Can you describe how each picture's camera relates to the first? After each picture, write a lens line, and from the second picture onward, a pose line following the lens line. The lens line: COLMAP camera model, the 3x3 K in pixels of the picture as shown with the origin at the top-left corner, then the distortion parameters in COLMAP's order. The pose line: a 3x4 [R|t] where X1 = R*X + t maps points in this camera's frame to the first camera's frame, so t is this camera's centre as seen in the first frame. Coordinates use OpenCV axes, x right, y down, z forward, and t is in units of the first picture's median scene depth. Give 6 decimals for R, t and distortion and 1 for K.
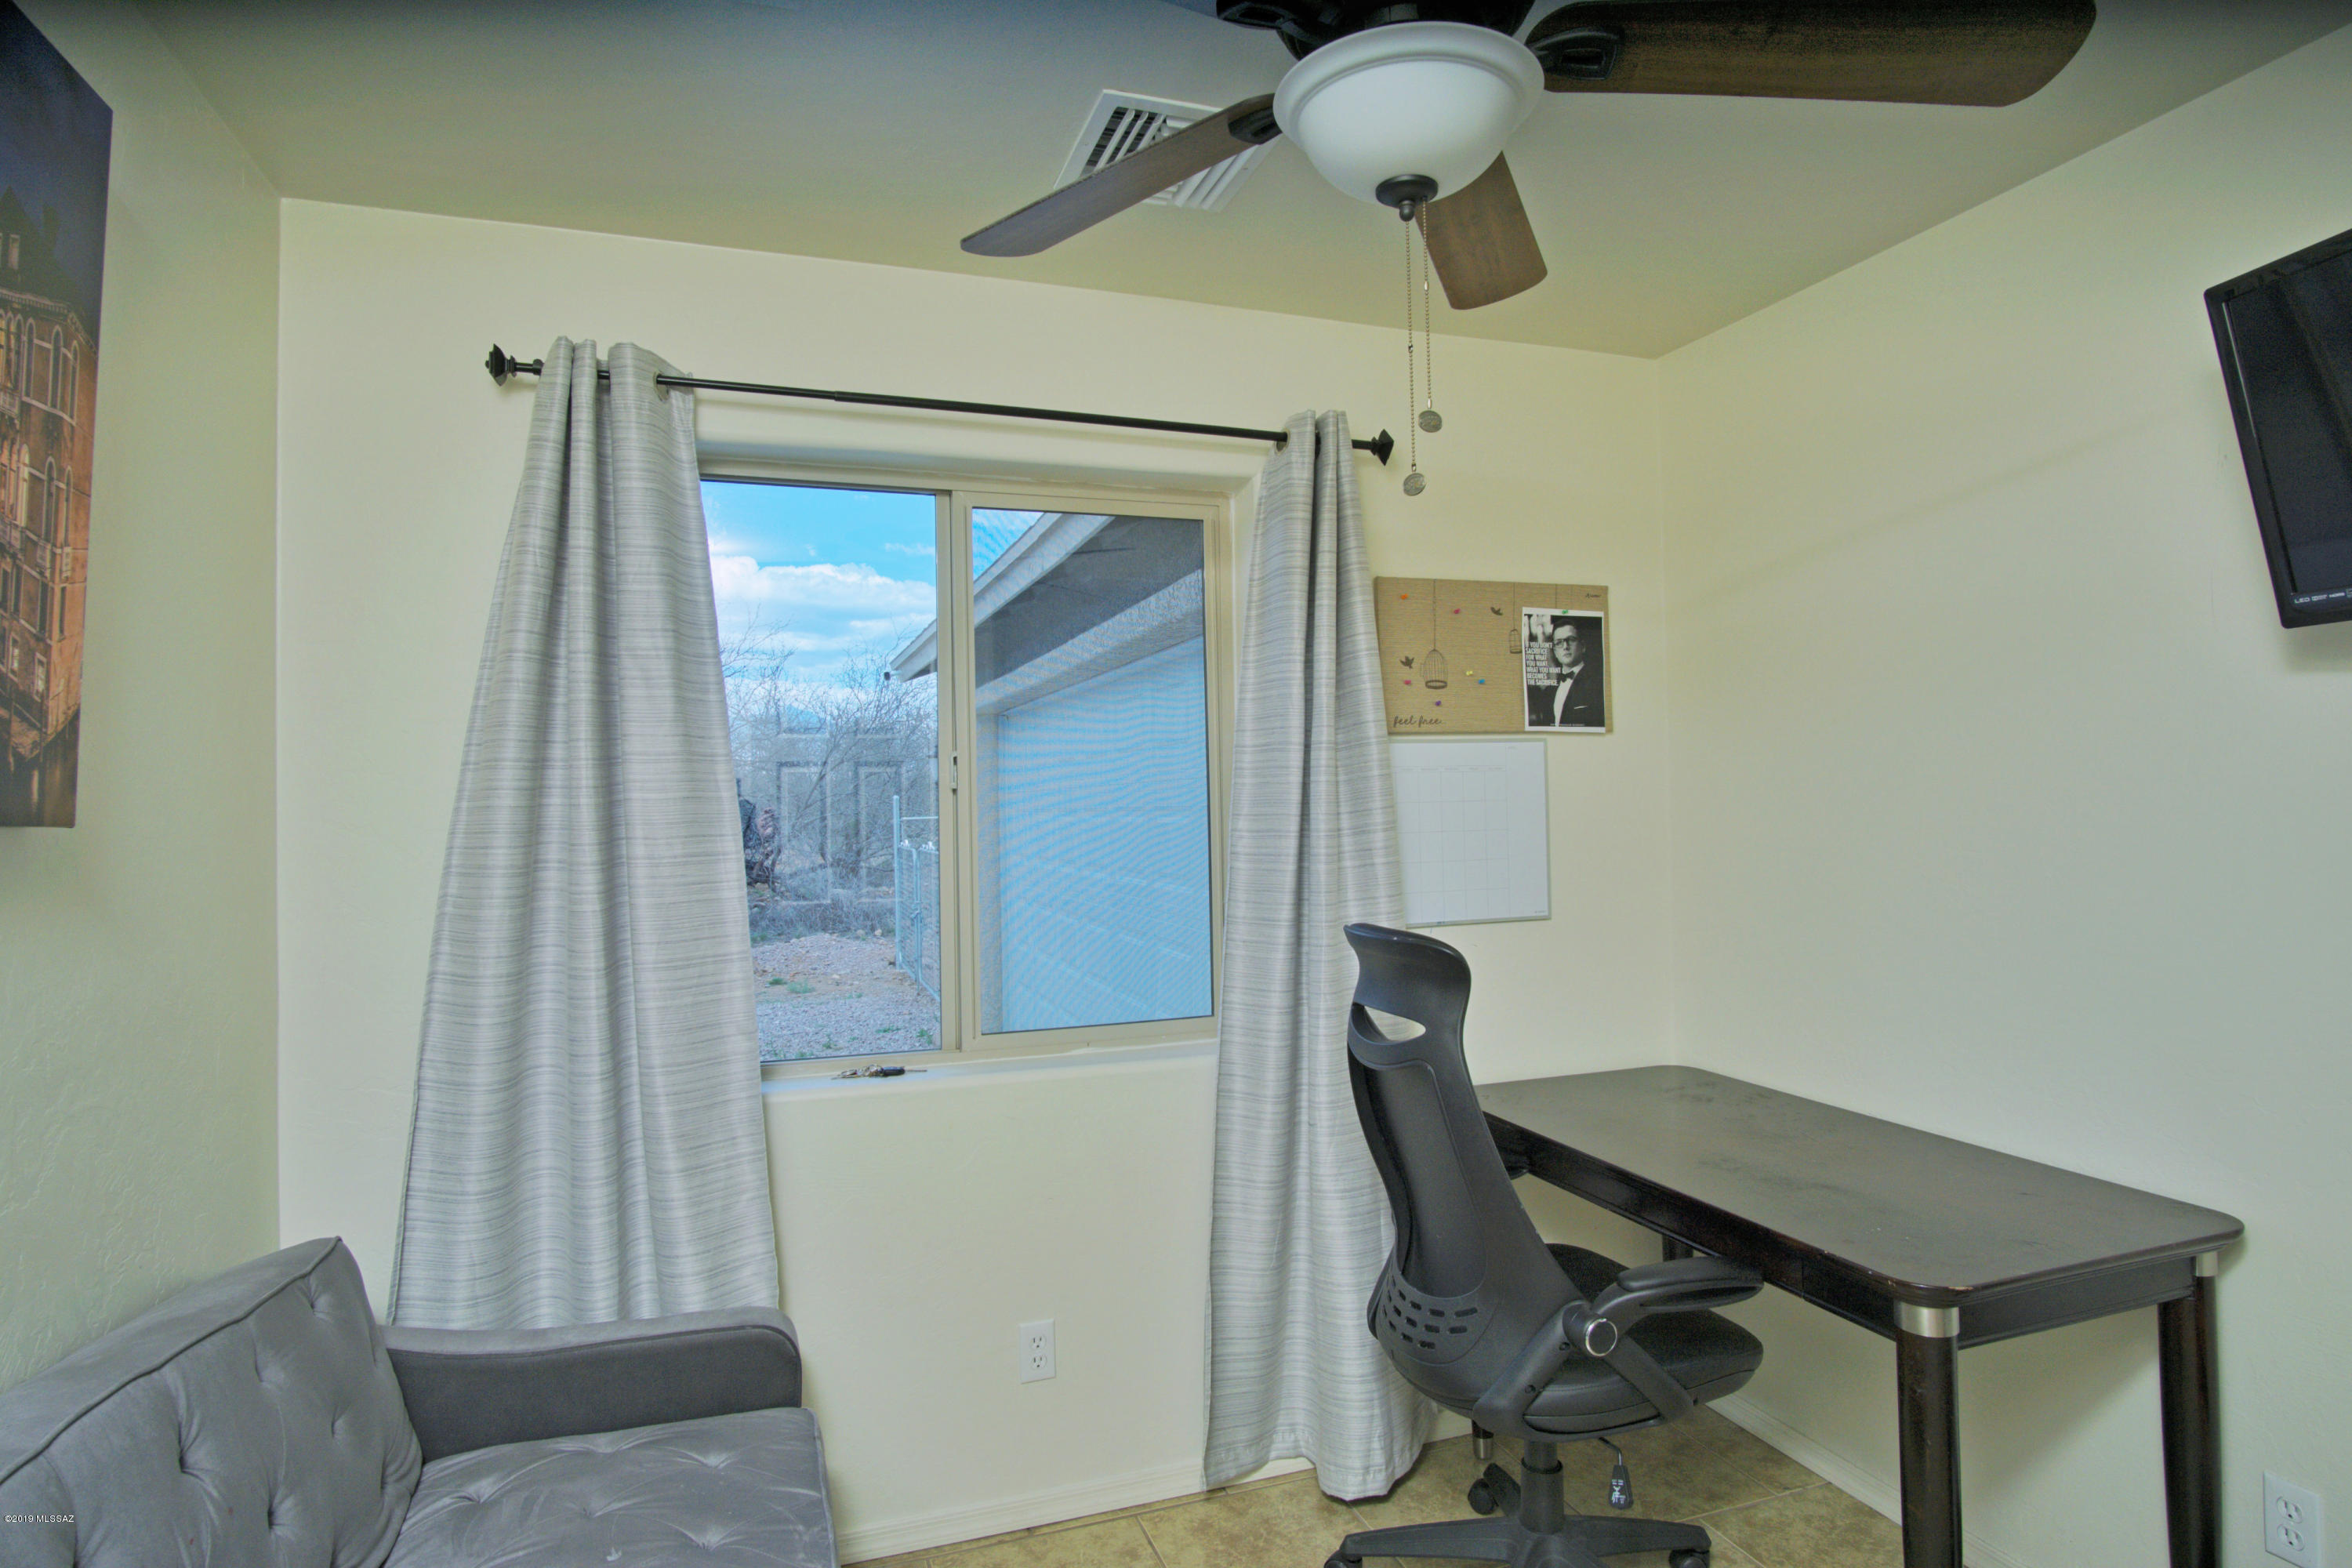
lens RADIAL K [[1264.5, 0, 1173.3], [0, 1264.5, 769.6], [0, 0, 1]] dist [-0.036269, 0.011460]
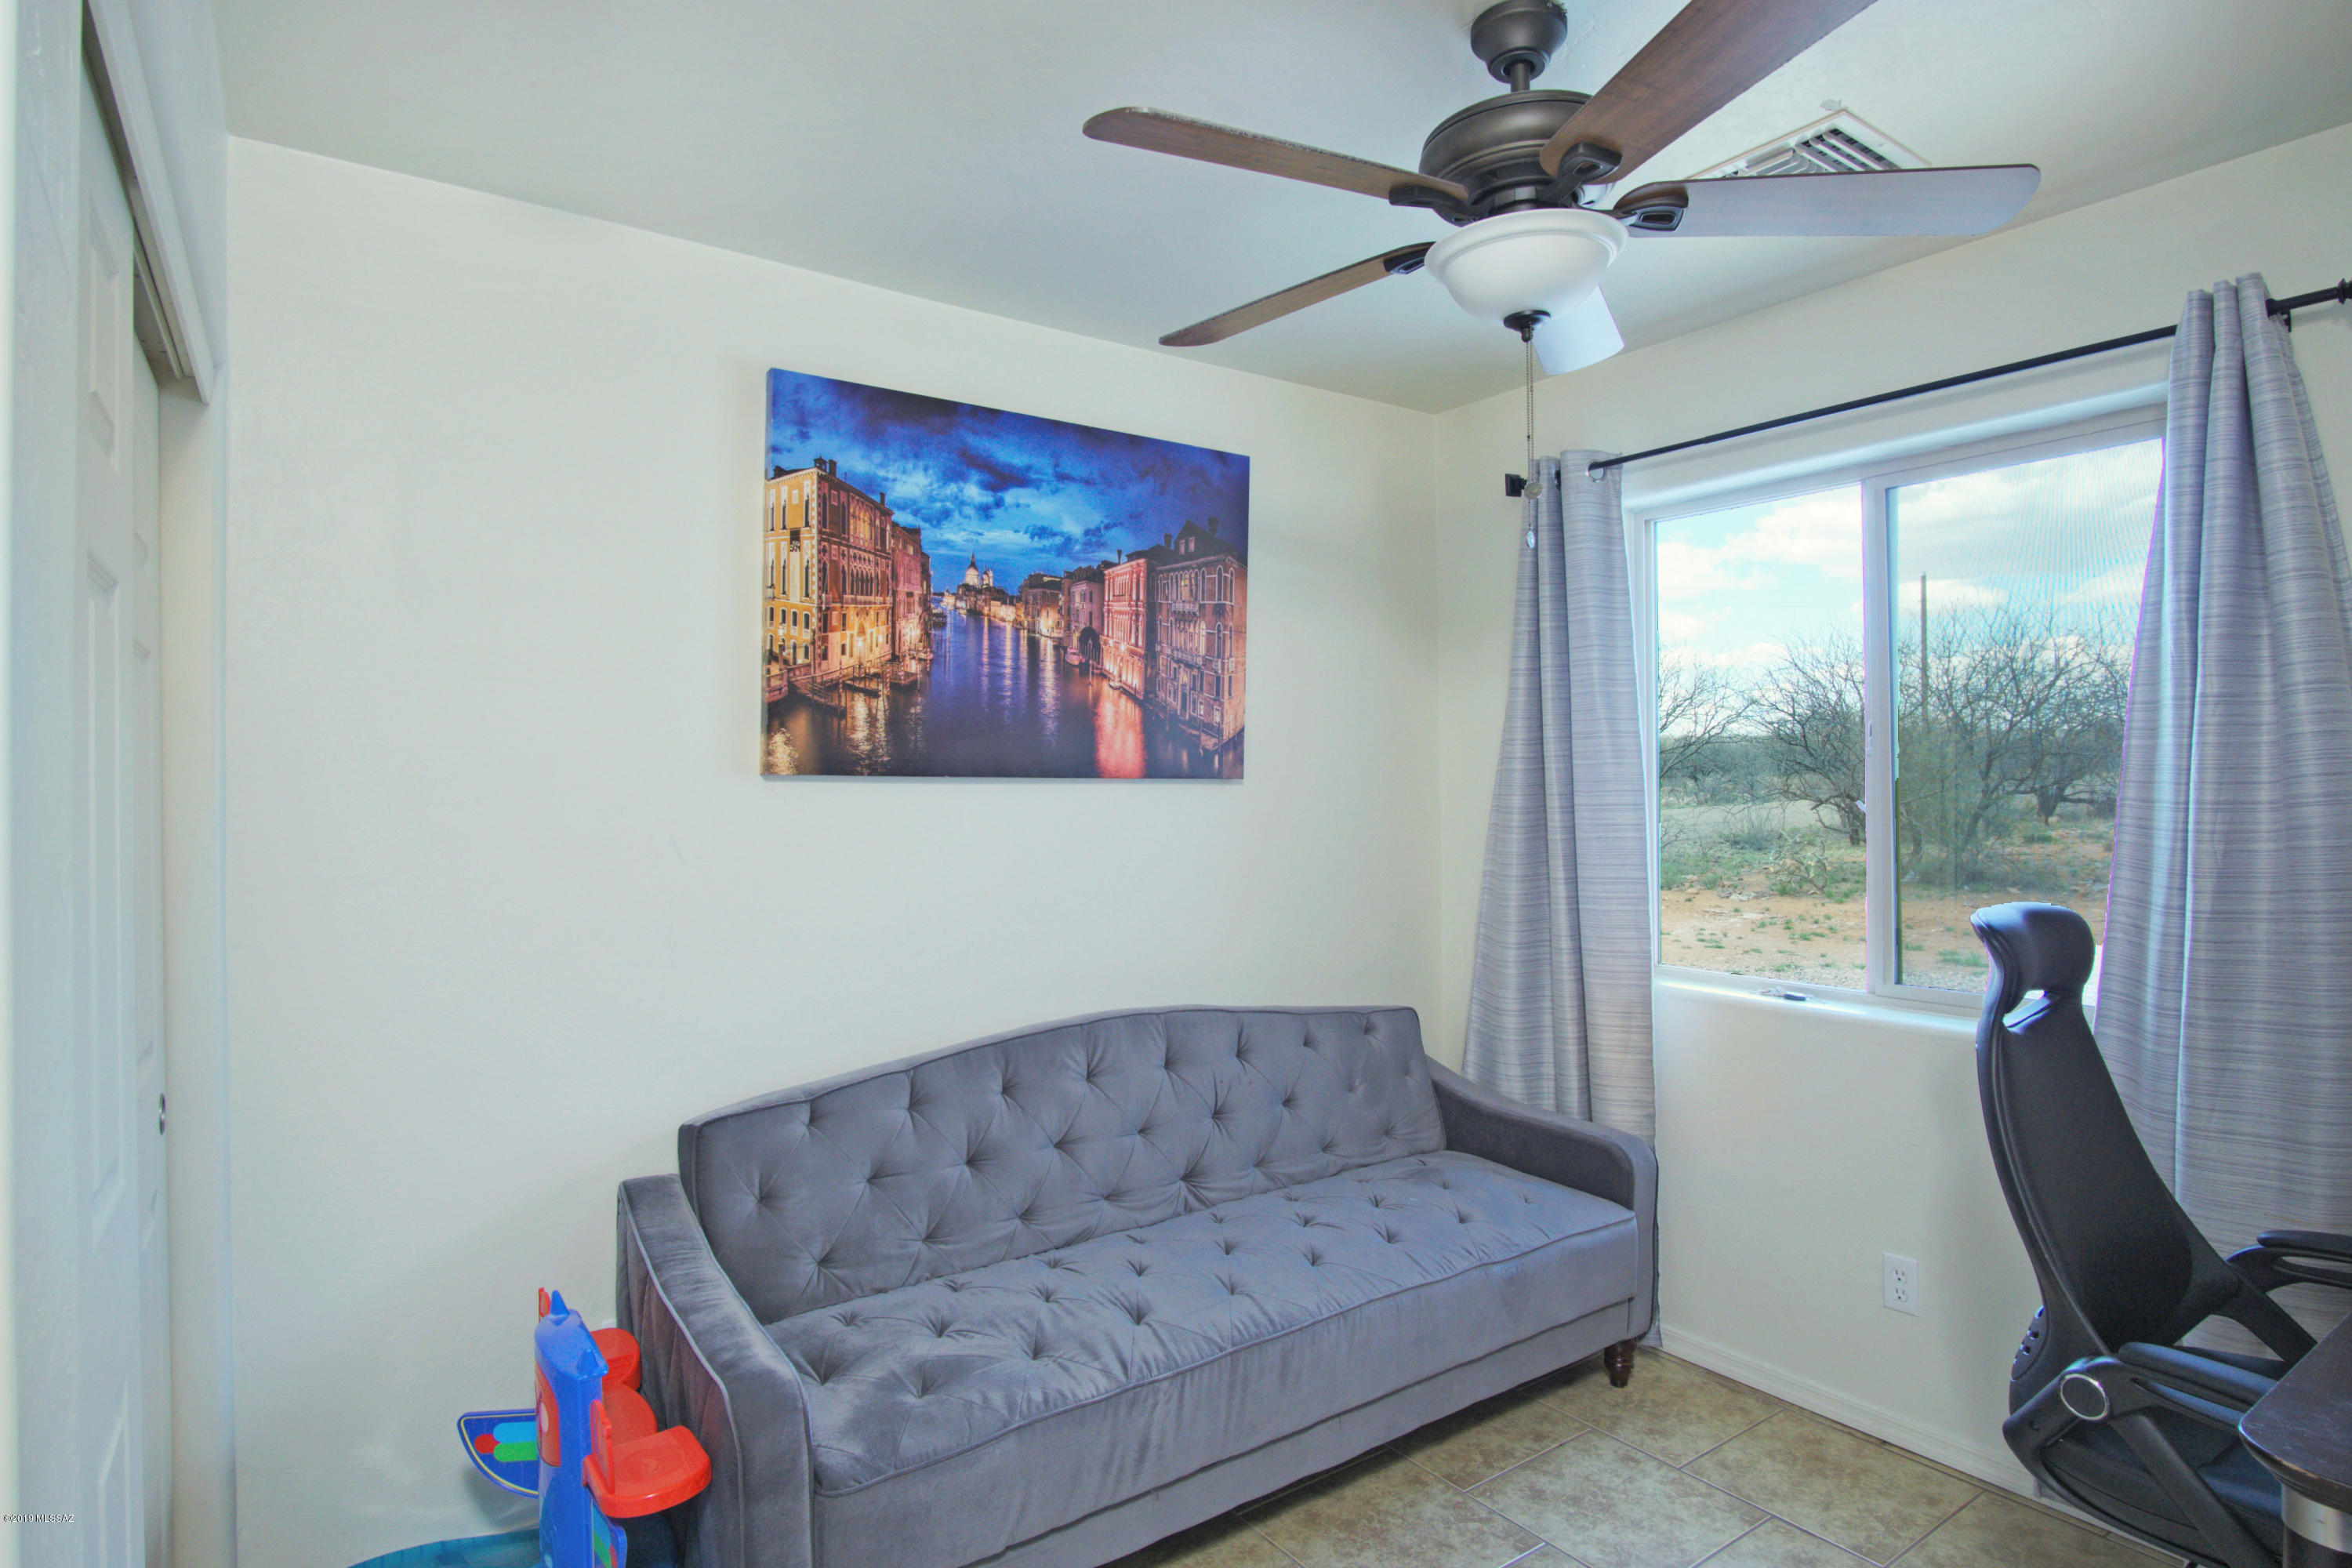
lens RADIAL K [[1264.5, 0, 1173.3], [0, 1264.5, 769.6], [0, 0, 1]] dist [-0.036269, 0.011460]
pose [[0.236094, 0.015297, -0.971610, 1.374003], [0.028935, 0.999322, 0.022765, -0.027738], [0.971299, -0.033488, 0.235492, 0.324088]]
